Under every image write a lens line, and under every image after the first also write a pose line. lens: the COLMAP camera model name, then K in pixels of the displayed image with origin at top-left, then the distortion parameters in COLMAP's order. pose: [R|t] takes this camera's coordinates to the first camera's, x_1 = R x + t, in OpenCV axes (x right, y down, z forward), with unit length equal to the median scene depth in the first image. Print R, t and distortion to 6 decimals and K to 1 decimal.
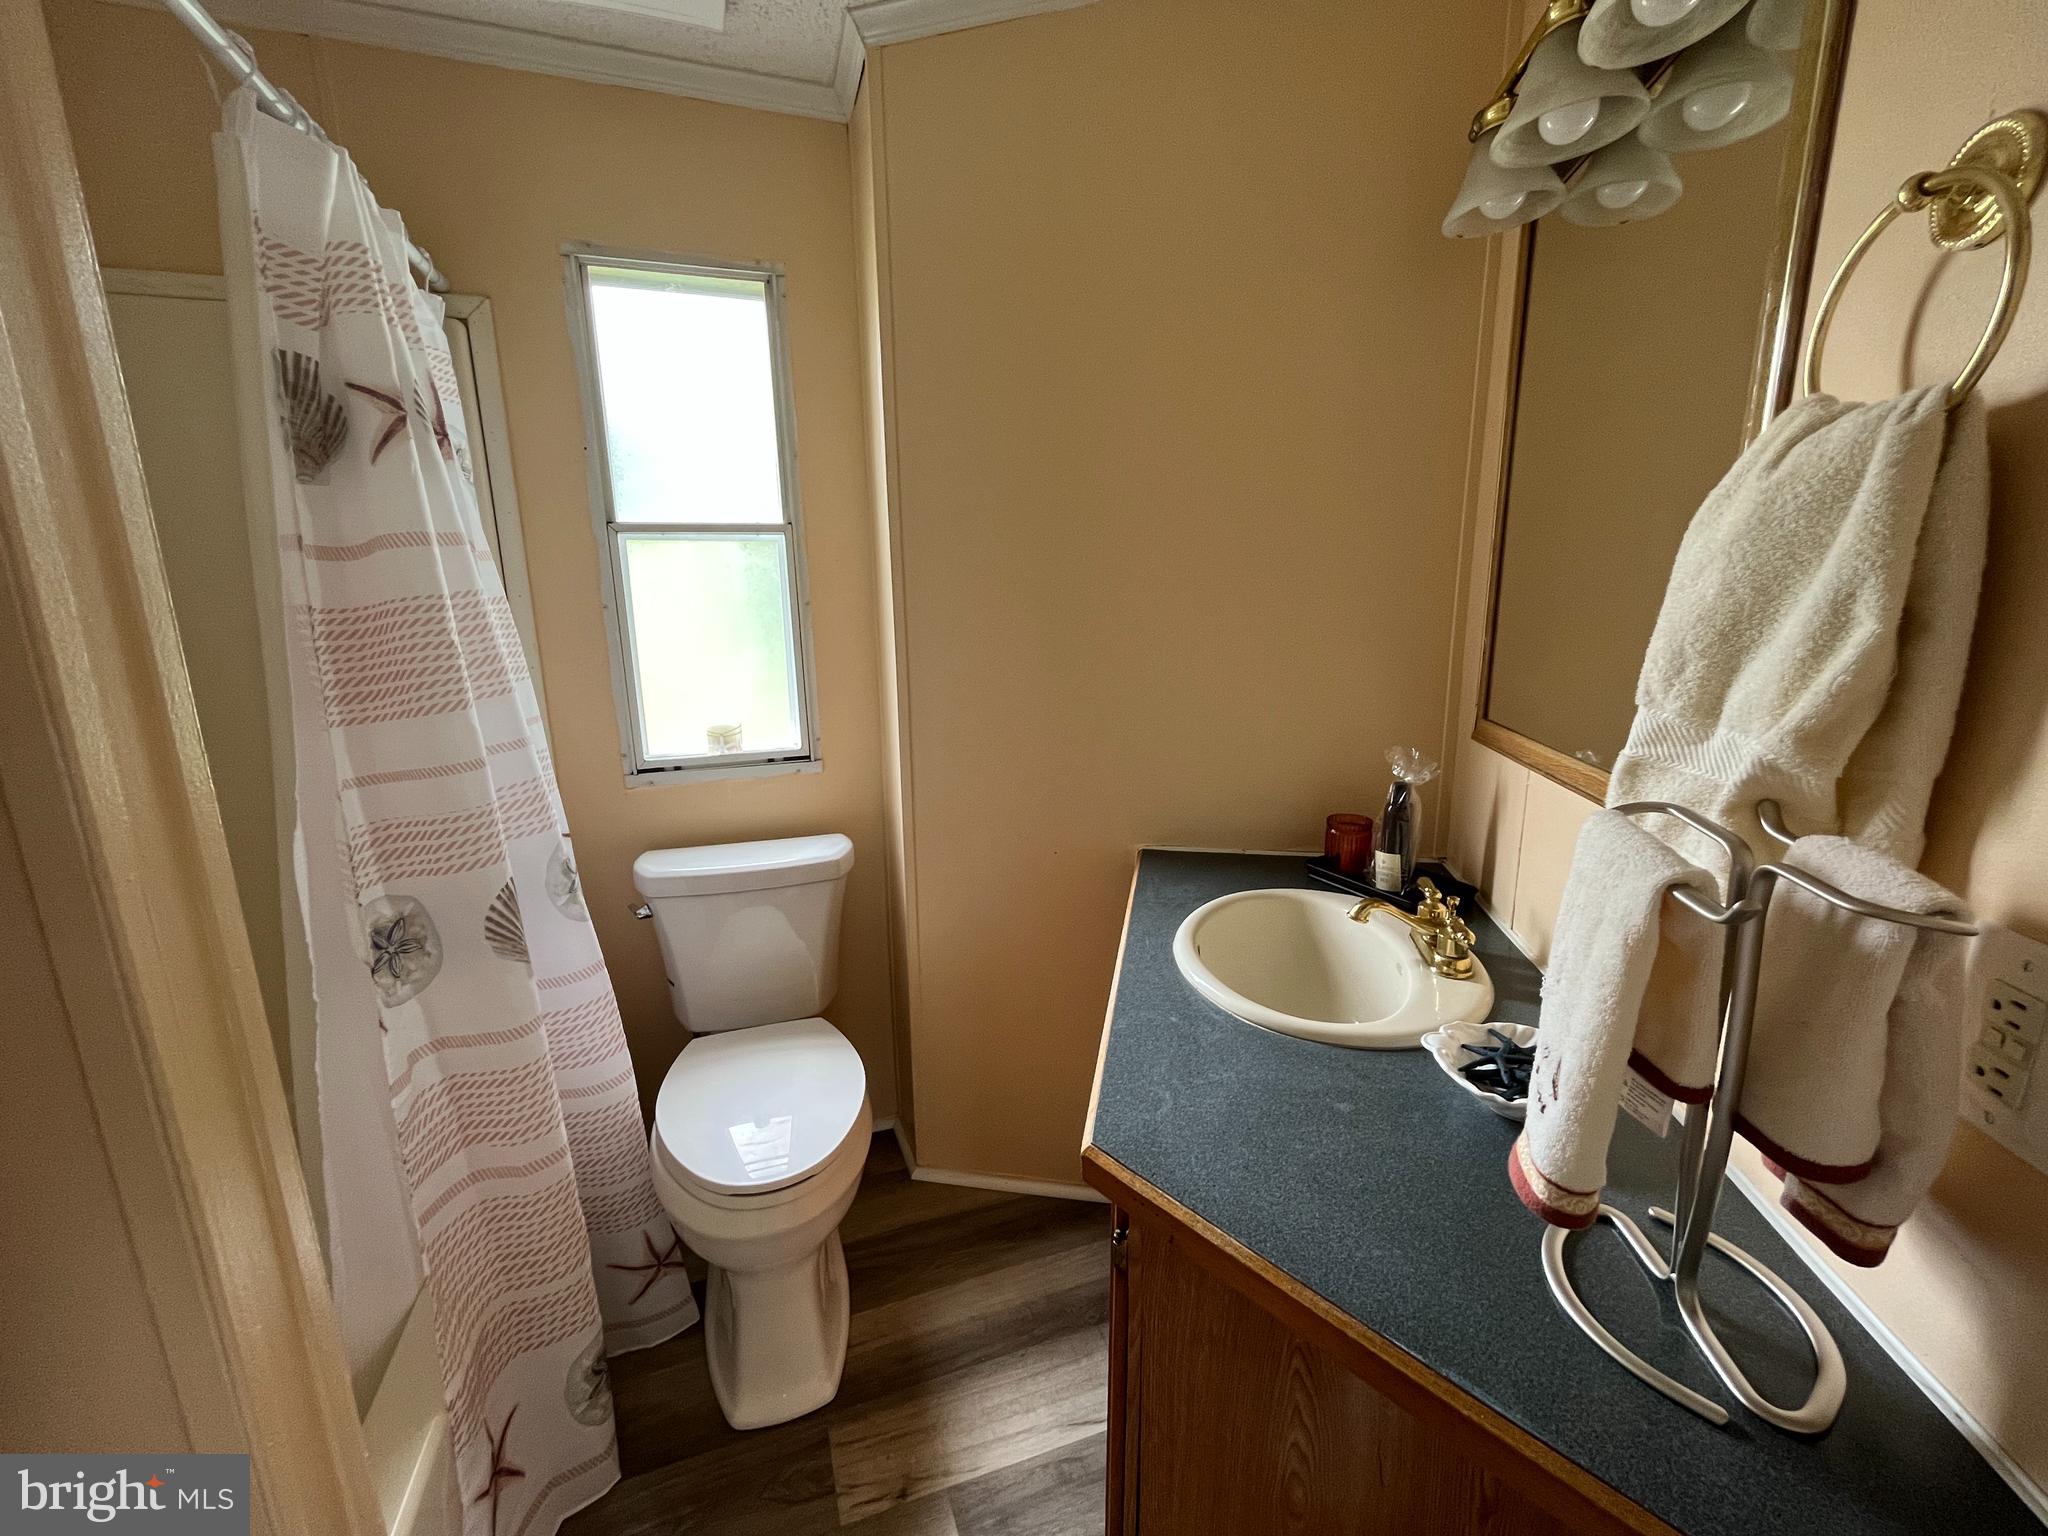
lens RADIAL K [[833.1, 0, 1024.0], [0, 833.1, 768.0], [0, 0, 1]] dist [-0.001379, -0.000196]
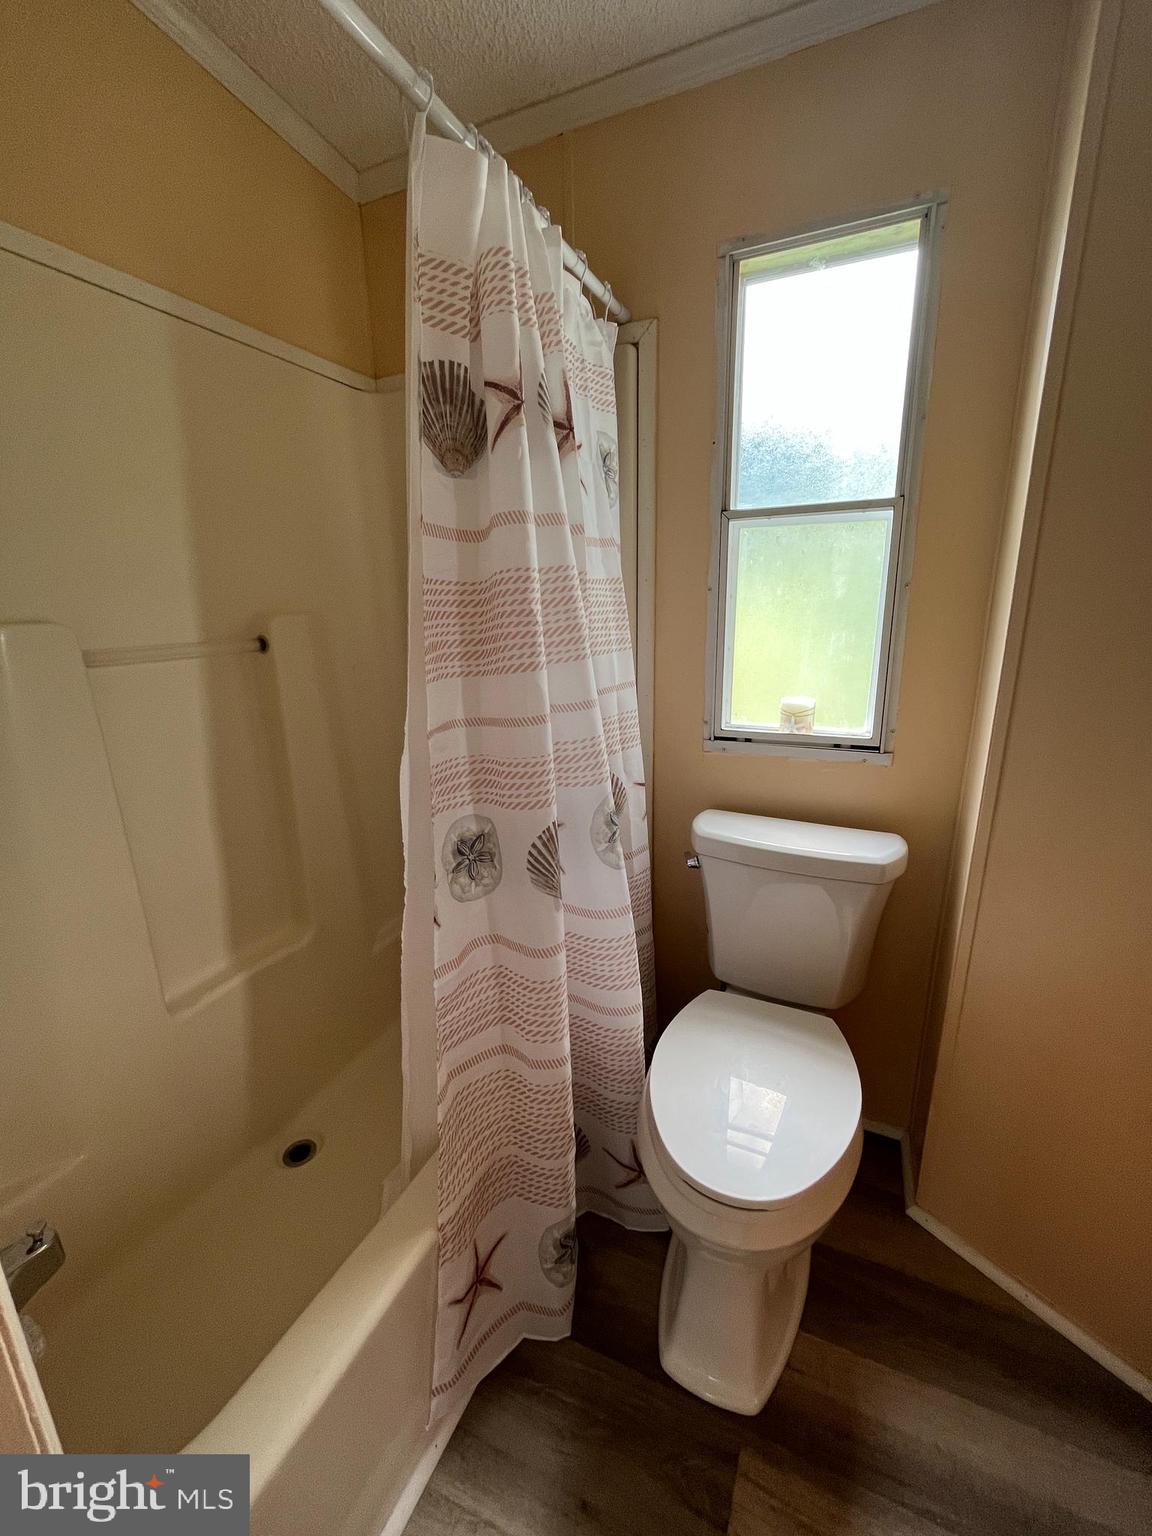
lens RADIAL K [[624.8, 0, 573.5], [0, 624.8, 765.0], [0, 0, 1]] dist [-0.001379, -0.000196]
pose [[0.715273, 0.179128, -0.675498, -0.033459], [-0.139011, 0.983745, 0.113673, -0.046038], [0.684880, 0.012594, 0.728547, 0.395834]]
